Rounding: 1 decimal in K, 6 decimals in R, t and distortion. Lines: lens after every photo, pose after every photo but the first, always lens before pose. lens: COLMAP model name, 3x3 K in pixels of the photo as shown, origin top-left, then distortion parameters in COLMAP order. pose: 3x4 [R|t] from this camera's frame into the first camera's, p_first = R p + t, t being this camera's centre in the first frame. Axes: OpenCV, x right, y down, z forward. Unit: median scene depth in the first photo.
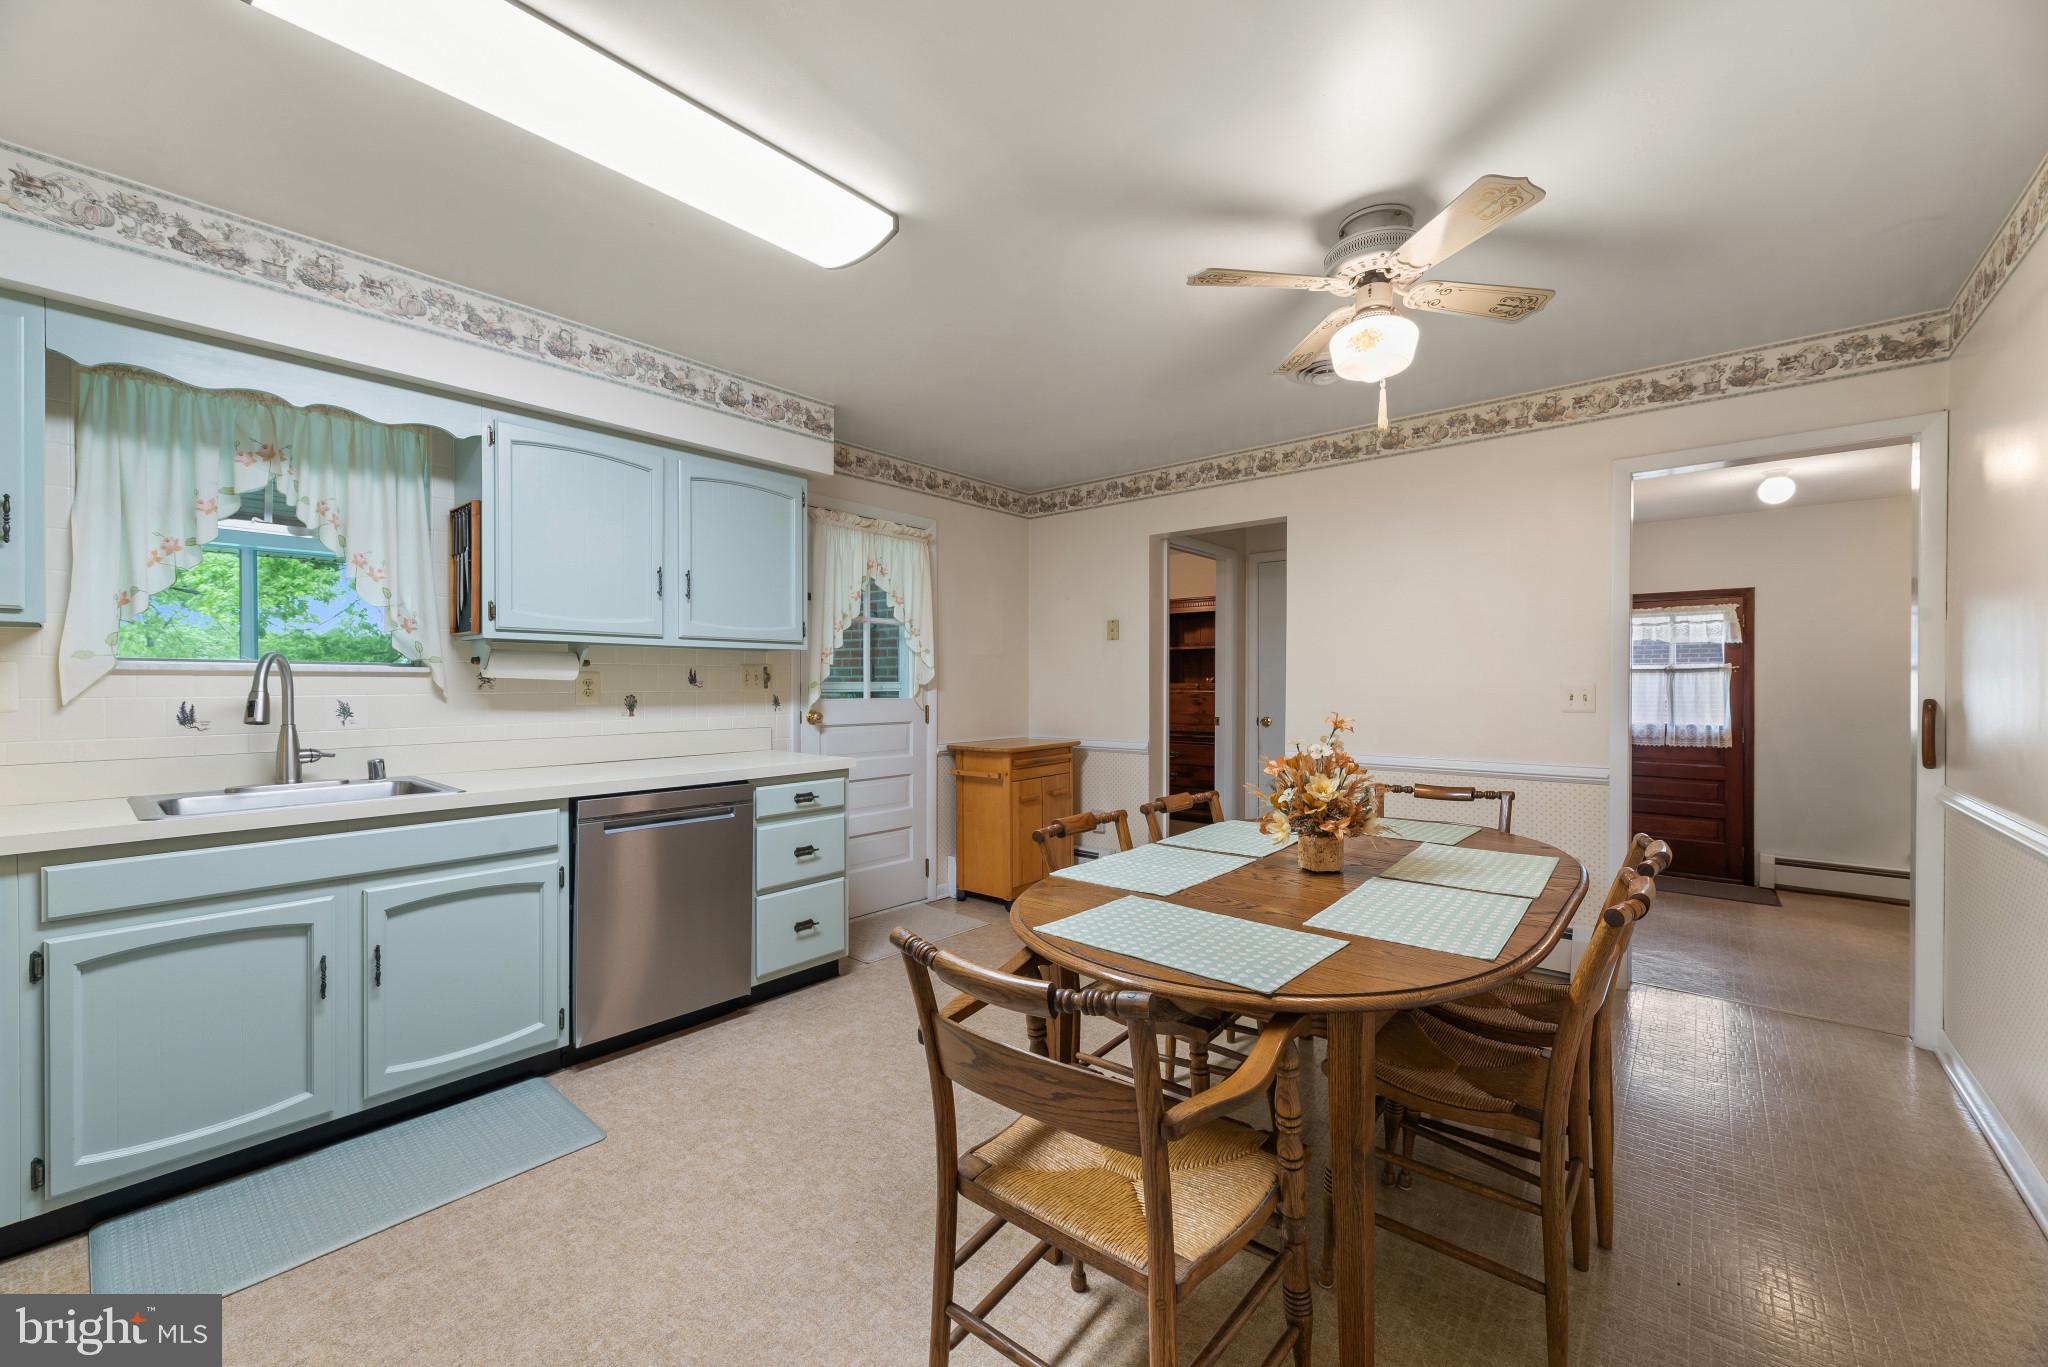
lens RADIAL K [[813.8, 0, 1026.5], [0, 813.8, 681.4], [0, 0, 1]] dist [0.002879, 0.000224]
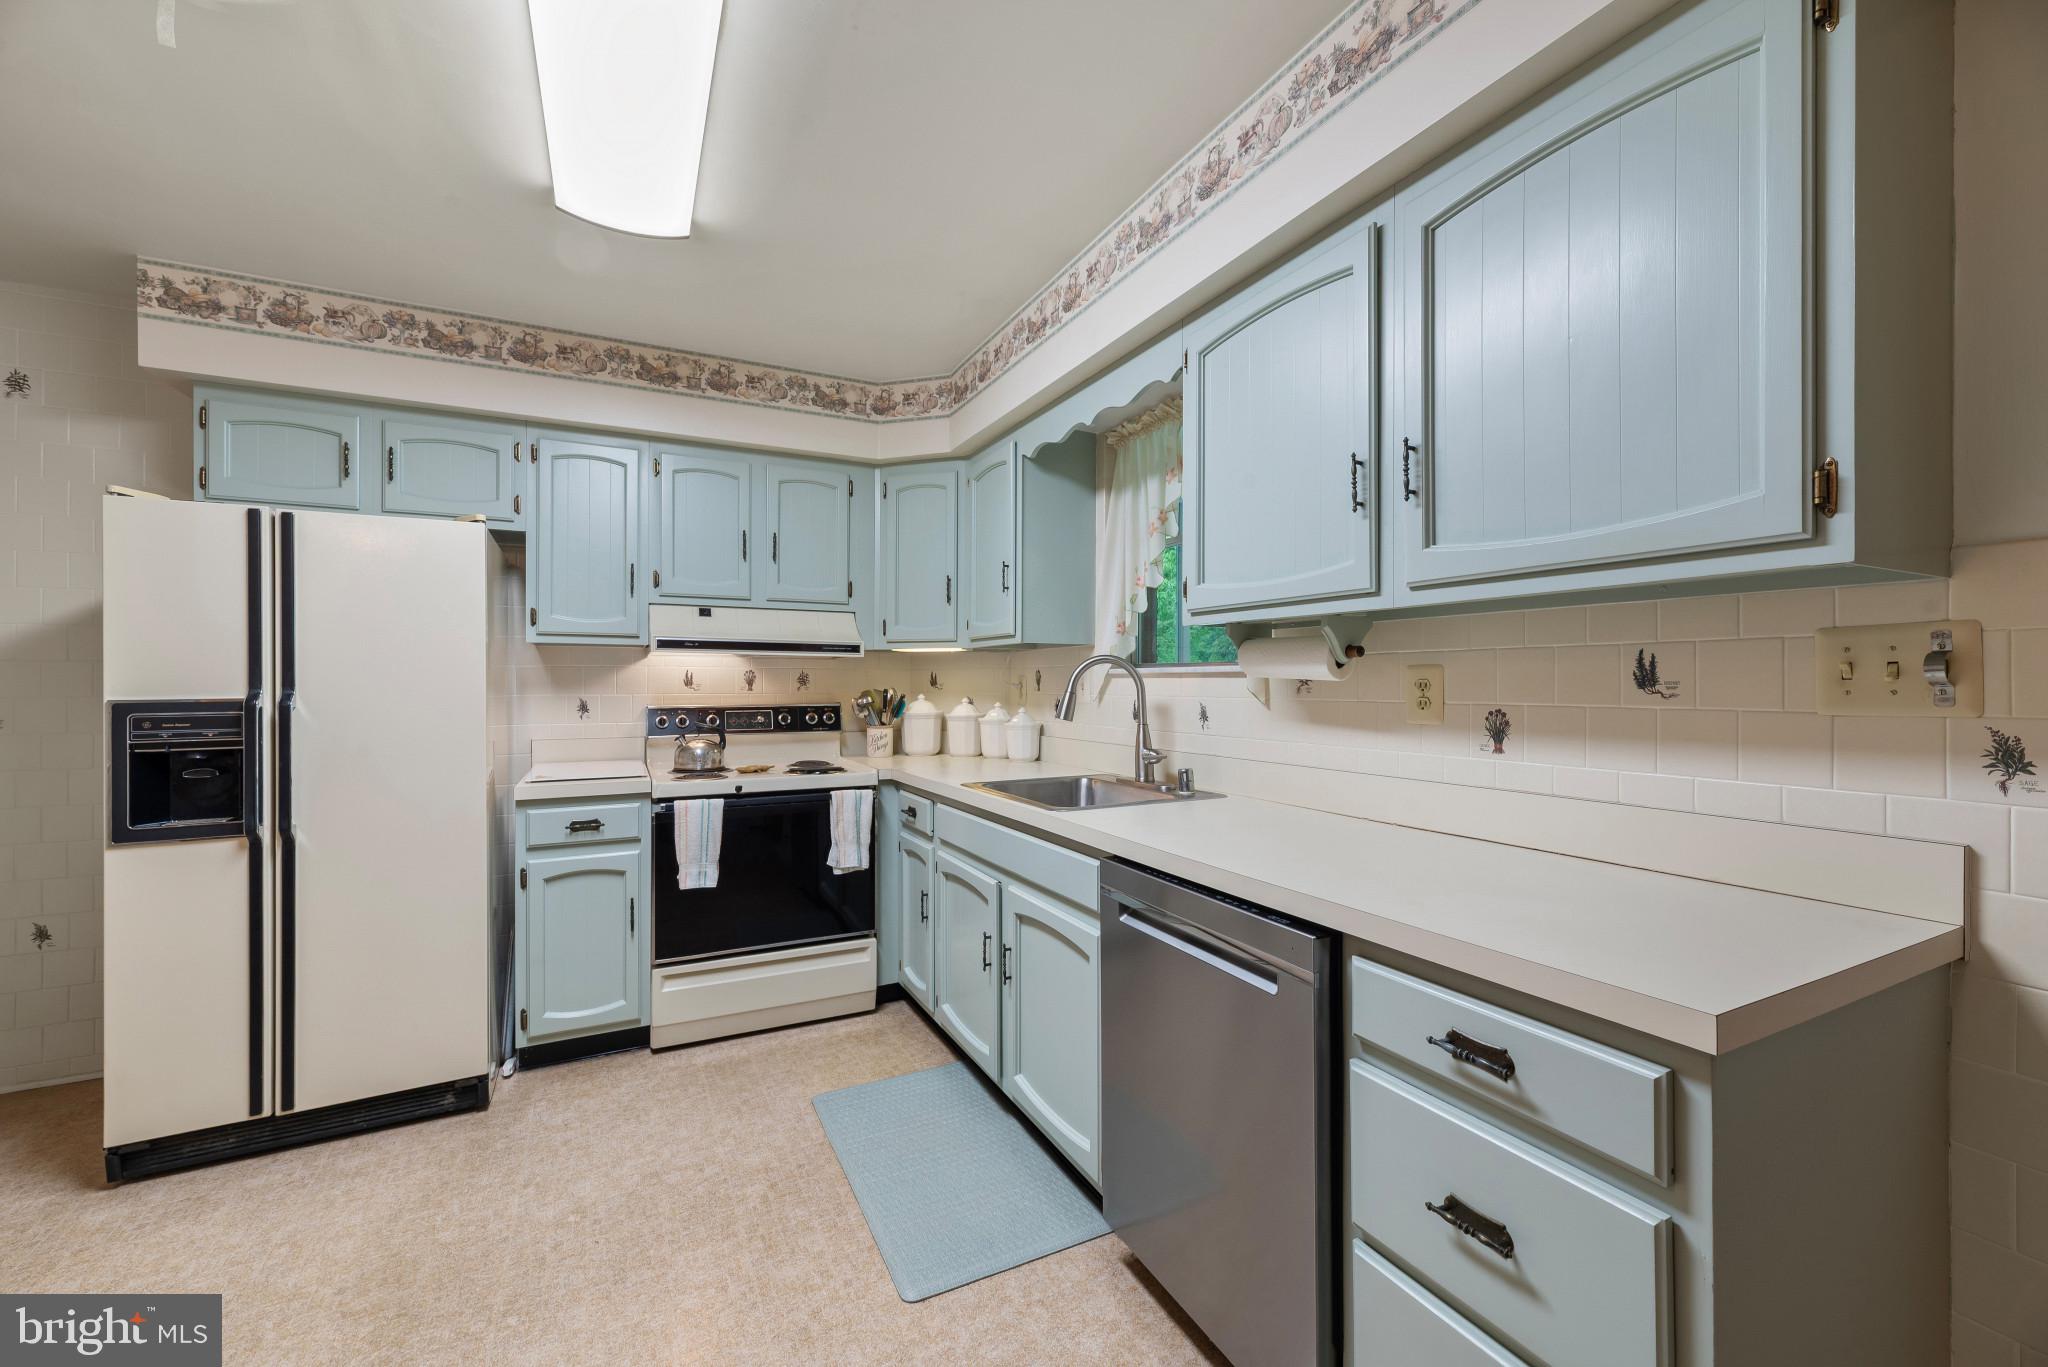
lens RADIAL K [[813.8, 0, 1026.5], [0, 813.8, 681.4], [0, 0, 1]] dist [0.002879, 0.000224]
pose [[-0.393577, -0.001328, -0.919291, 0.087678], [0.001328, 0.999997, -0.002013, -0.000253], [0.919291, -0.002013, -0.393574, 1.006188]]
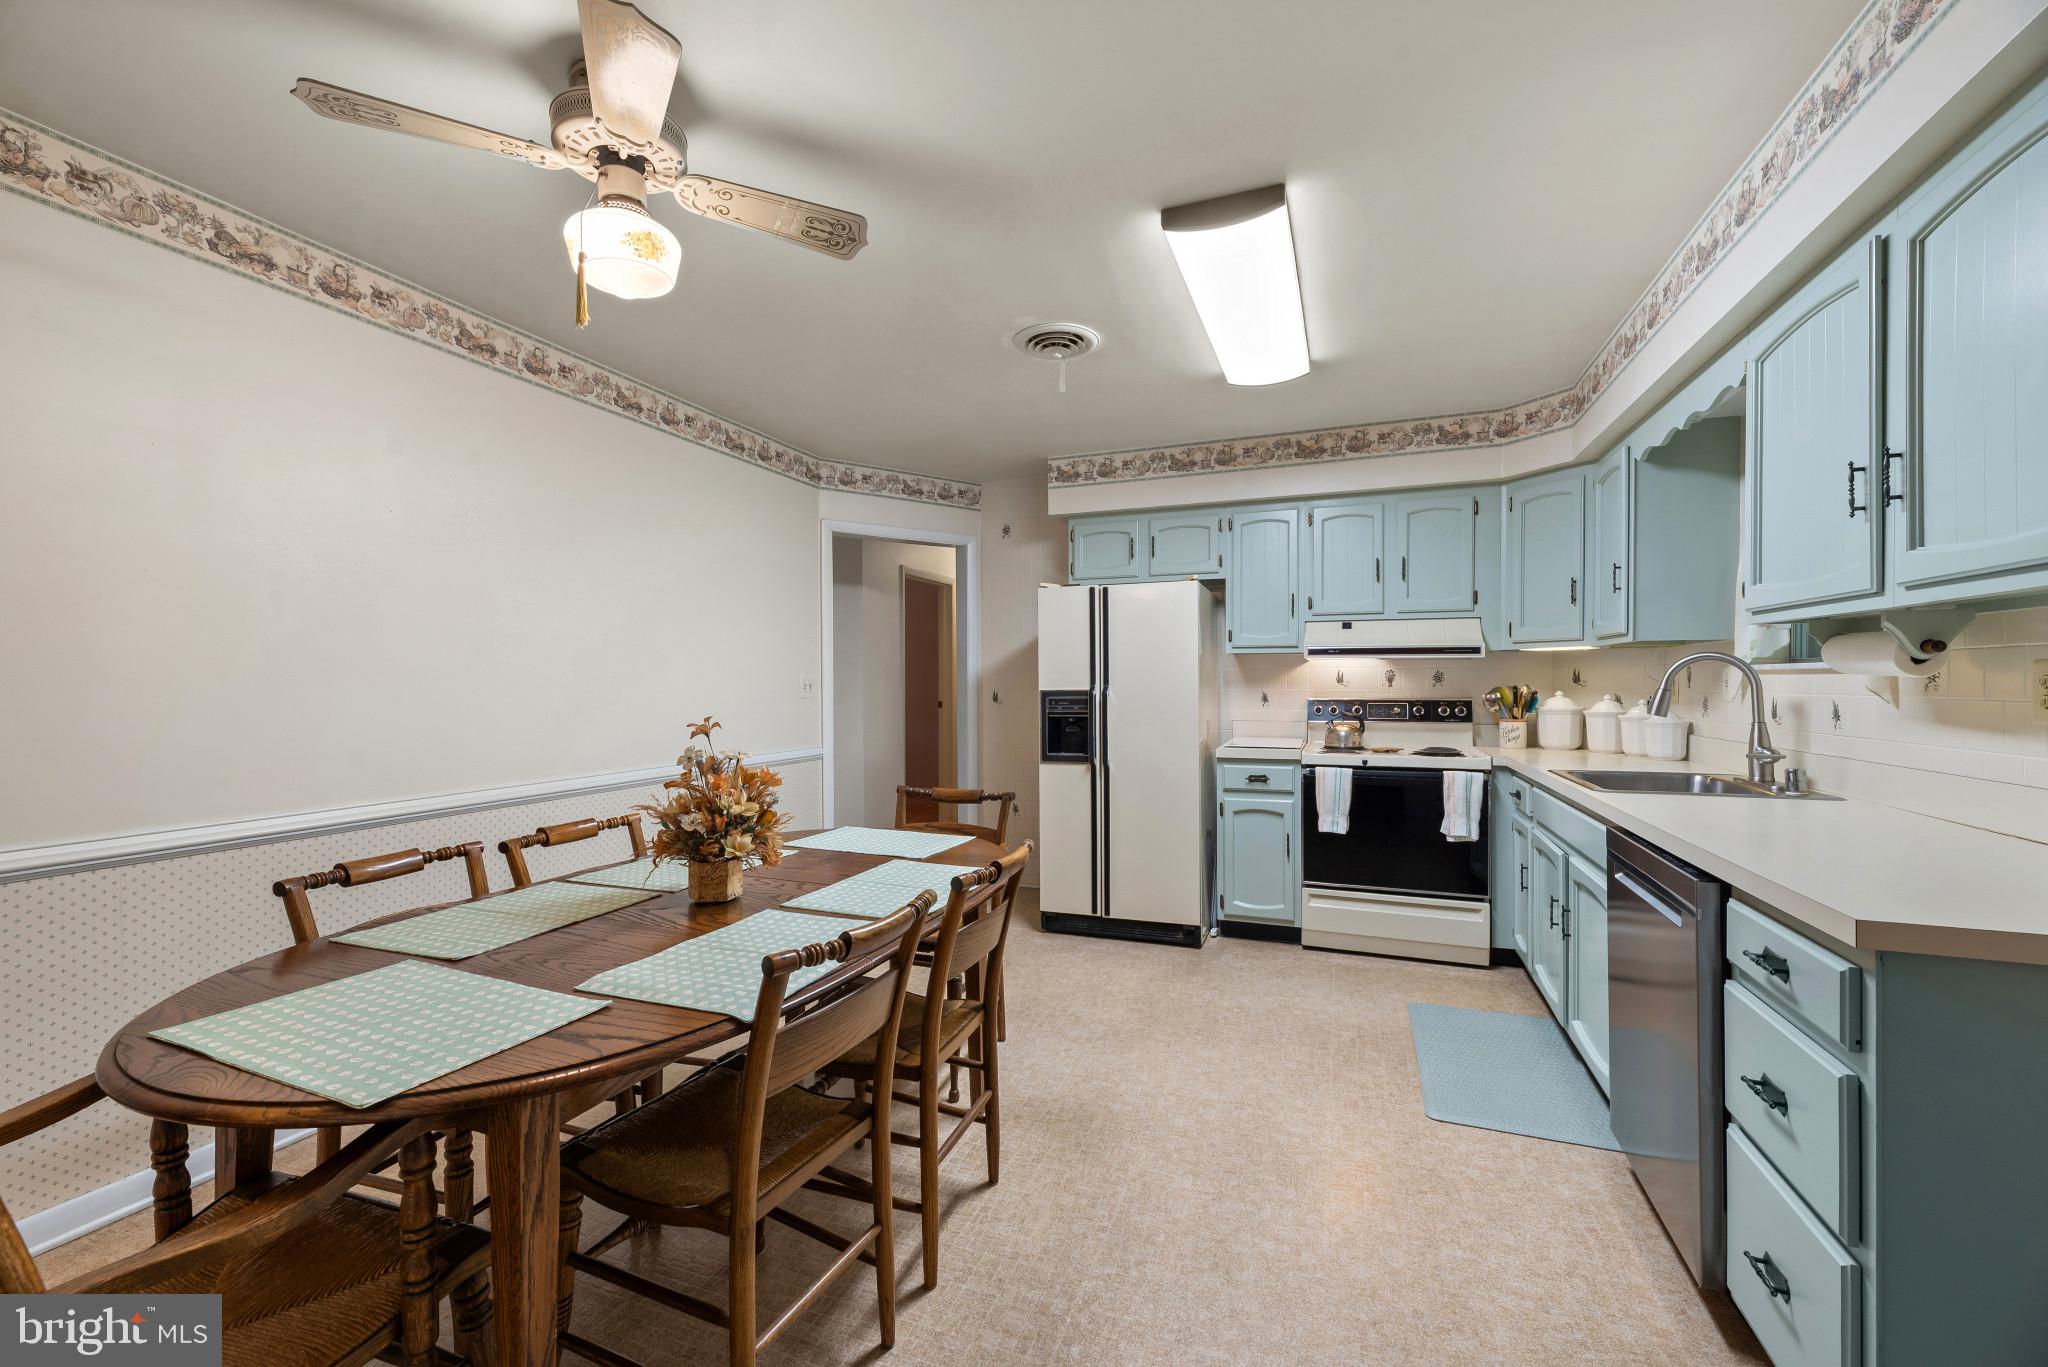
lens RADIAL K [[828.0, 0, 1022.8], [0, 828.0, 686.5], [0, 0, 1]] dist [0.000811, 0.000035]
pose [[-0.948168, 0.005290, -0.317727, 0.226707], [0.003663, 0.999977, 0.005720, -0.000743], [0.317750, 0.004260, -0.948165, 1.330600]]
